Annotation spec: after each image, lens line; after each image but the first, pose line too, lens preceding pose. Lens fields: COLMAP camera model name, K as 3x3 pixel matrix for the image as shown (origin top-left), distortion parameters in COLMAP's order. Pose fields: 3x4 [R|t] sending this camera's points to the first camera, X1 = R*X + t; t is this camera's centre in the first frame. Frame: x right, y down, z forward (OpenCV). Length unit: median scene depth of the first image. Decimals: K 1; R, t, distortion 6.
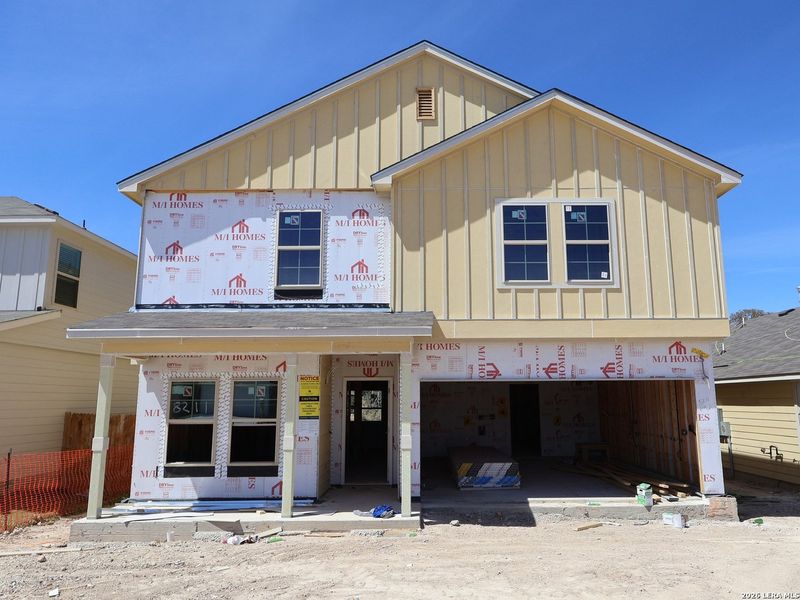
lens RADIAL K [[610.8, 0, 420.5], [0, 610.8, 296.3], [0, 0, 1]] dist [0.002494, 0.001149]
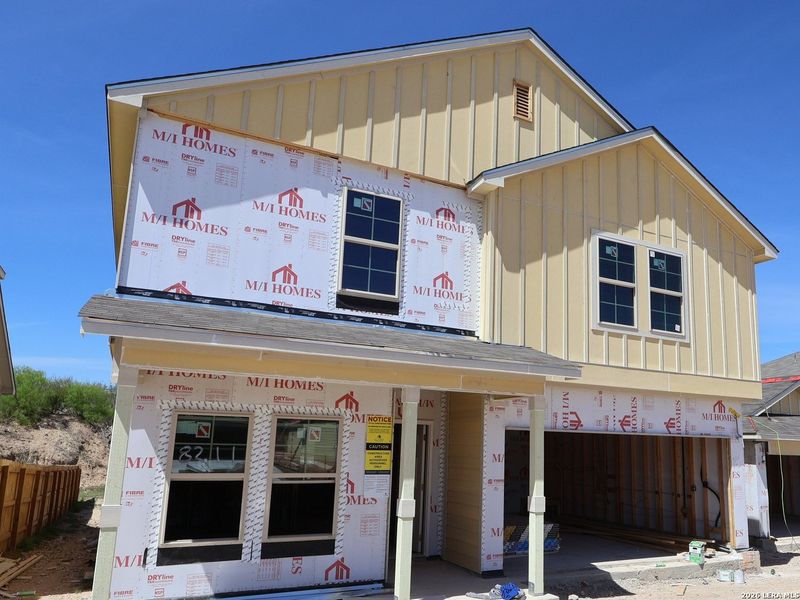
lens RADIAL K [[688.1, 0, 510.5], [0, 688.1, 316.3], [0, 0, 1]] dist [0.000953, 0.004905]
pose [[0.844512, 0.125674, 0.520583, -0.492801], [-0.118128, 0.991847, -0.047809, 0.030447], [-0.522347, -0.021120, 0.852472, 0.199323]]
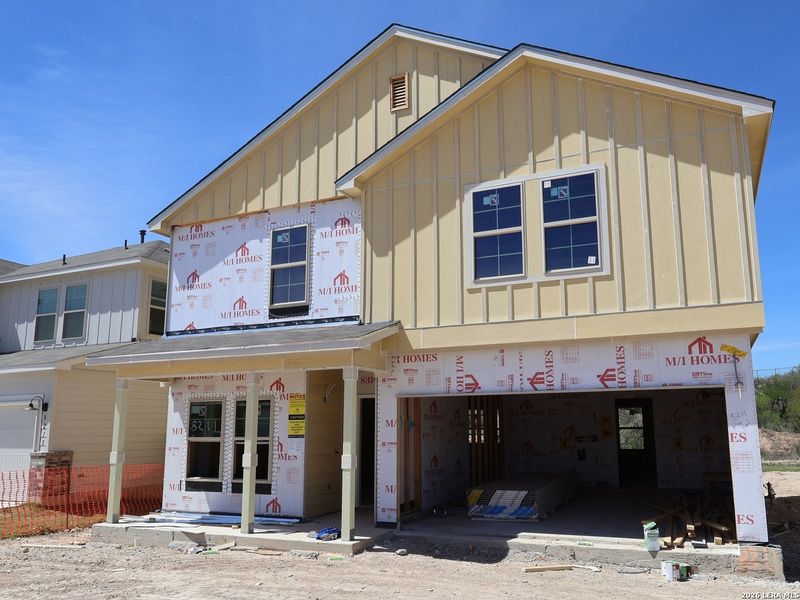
lens RADIAL K [[703.2, 0, 400.0], [0, 703.2, 300.0], [0, 0, 1]] dist [-0.002585, -0.002965]
pose [[0.893829, -0.081623, -0.440916, 0.472494], [0.080238, 0.996537, -0.021820, 0.017070], [0.441170, -0.015875, 0.897283, 0.056513]]
